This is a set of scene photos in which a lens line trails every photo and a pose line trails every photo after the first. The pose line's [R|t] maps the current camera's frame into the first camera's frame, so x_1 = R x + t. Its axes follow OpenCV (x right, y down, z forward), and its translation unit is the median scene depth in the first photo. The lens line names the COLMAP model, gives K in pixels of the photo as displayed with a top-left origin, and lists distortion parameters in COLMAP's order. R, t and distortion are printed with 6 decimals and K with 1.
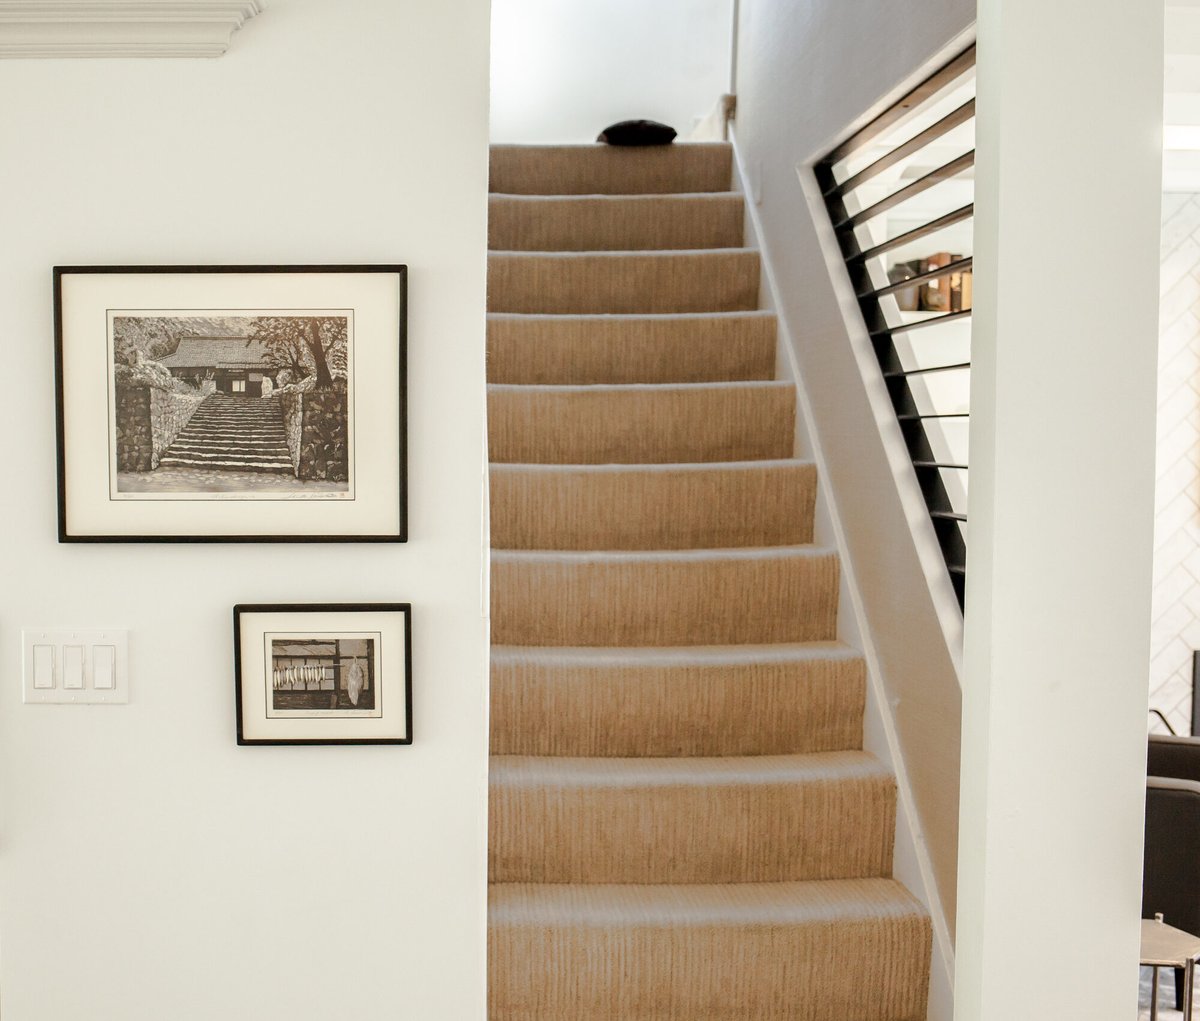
lens RADIAL K [[1548.0, 0, 599.5], [0, 1548.0, 505.2], [0, 0, 1]] dist [-0.043953, 0.000000]
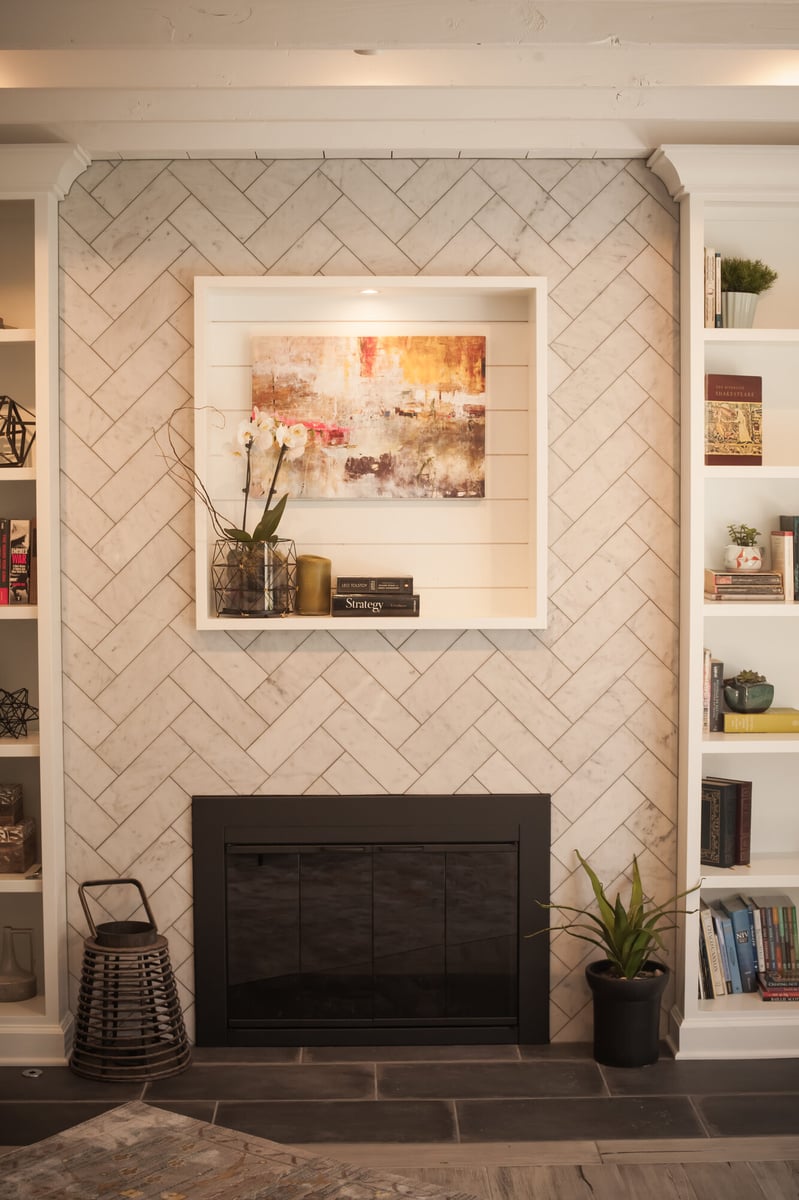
lens RADIAL K [[1807.4, 0, 395.4], [0, 1807.4, 595.2], [0, 0, 1]] dist [-0.105459, 0.000000]
pose [[0.999908, -0.008213, 0.010816, 0.996123], [0.008123, 0.999932, 0.008346, -0.012552], [-0.010884, -0.008257, 0.999907, 0.330844]]
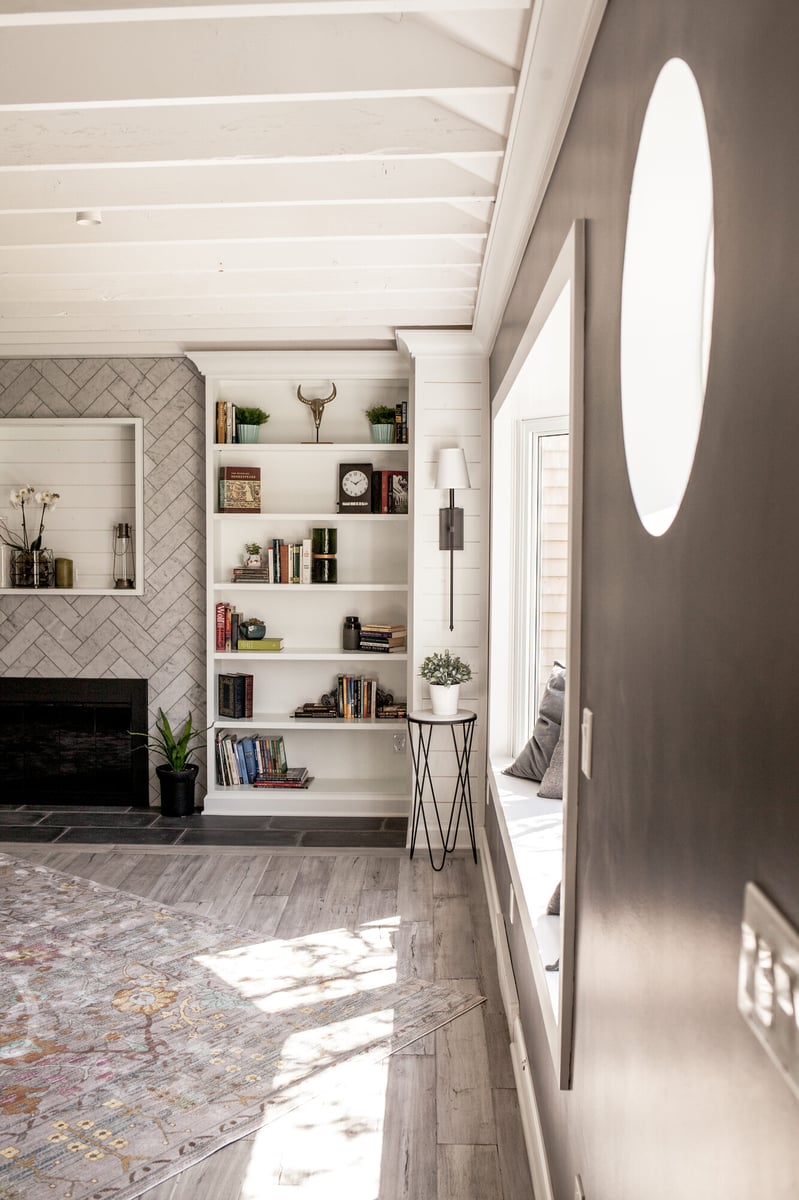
lens RADIAL K [[1169.6, 0, 405.0], [0, 1169.6, 598.3], [0, 0, 1]] dist [-0.046040, 0.000000]
pose [[0.999109, 0.001123, -0.042201, 1.766454], [-0.000644, 0.999935, 0.011357, 0.015823], [0.042211, -0.011320, 0.999045, -0.146748]]
